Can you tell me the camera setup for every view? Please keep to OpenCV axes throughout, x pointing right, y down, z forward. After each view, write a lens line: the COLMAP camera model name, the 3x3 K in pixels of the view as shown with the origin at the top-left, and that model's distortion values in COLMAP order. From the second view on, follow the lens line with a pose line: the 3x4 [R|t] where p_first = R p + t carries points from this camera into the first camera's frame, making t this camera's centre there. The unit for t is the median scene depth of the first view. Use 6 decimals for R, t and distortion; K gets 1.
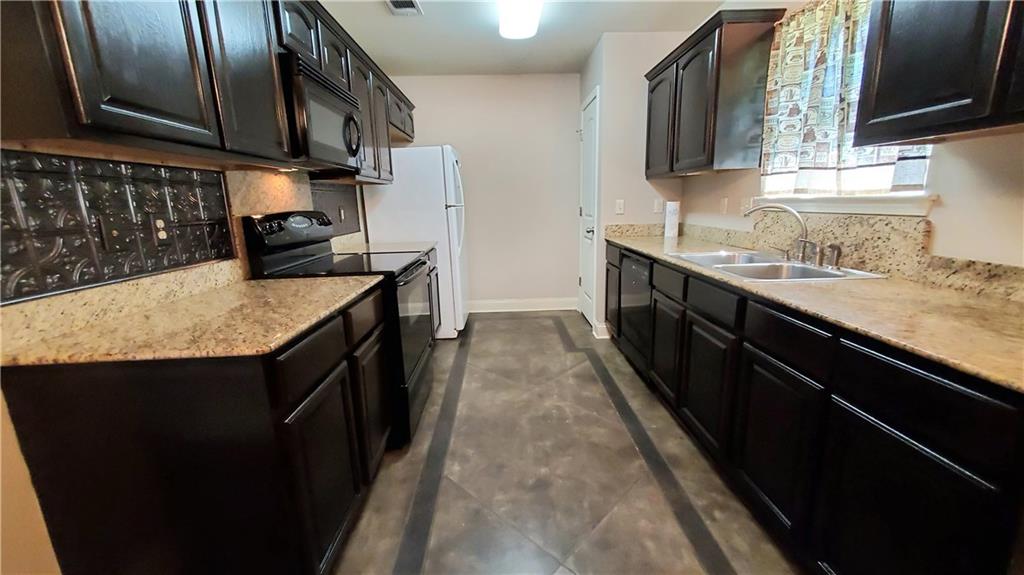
lens RADIAL K [[403.5, 0, 511.5], [0, 403.5, 287.1], [0, 0, 1]] dist [0.004957, 0.000073]
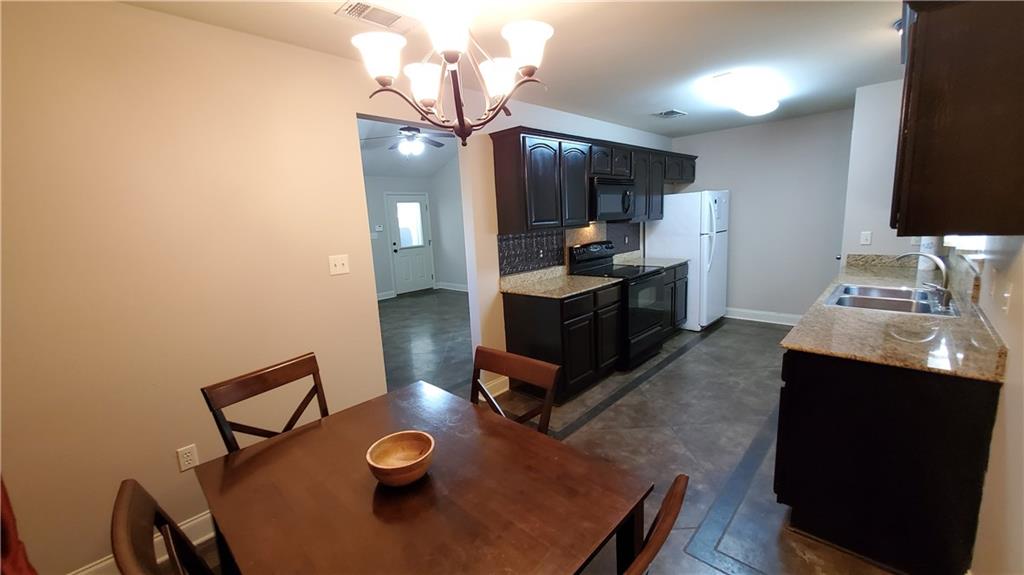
lens RADIAL K [[403.5, 0, 511.5], [0, 403.5, 287.1], [0, 0, 1]] dist [0.004957, 0.000073]
pose [[0.705607, 0.112333, -0.699643, 0.579237], [-0.115370, 0.992392, 0.042983, -0.008354], [0.699148, 0.050388, 0.713199, -0.672176]]
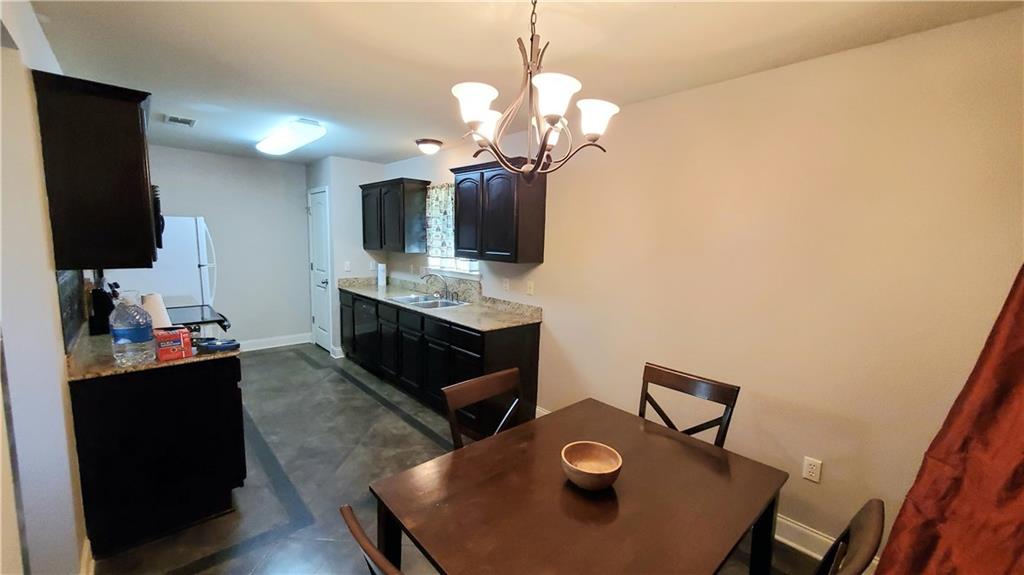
lens RADIAL K [[403.5, 0, 511.5], [0, 403.5, 287.1], [0, 0, 1]] dist [0.004957, 0.000073]
pose [[0.748968, -0.032940, 0.661787, -0.414020], [0.091089, 0.994400, -0.053593, 0.019363], [-0.656316, 0.100421, 0.747774, -0.782824]]
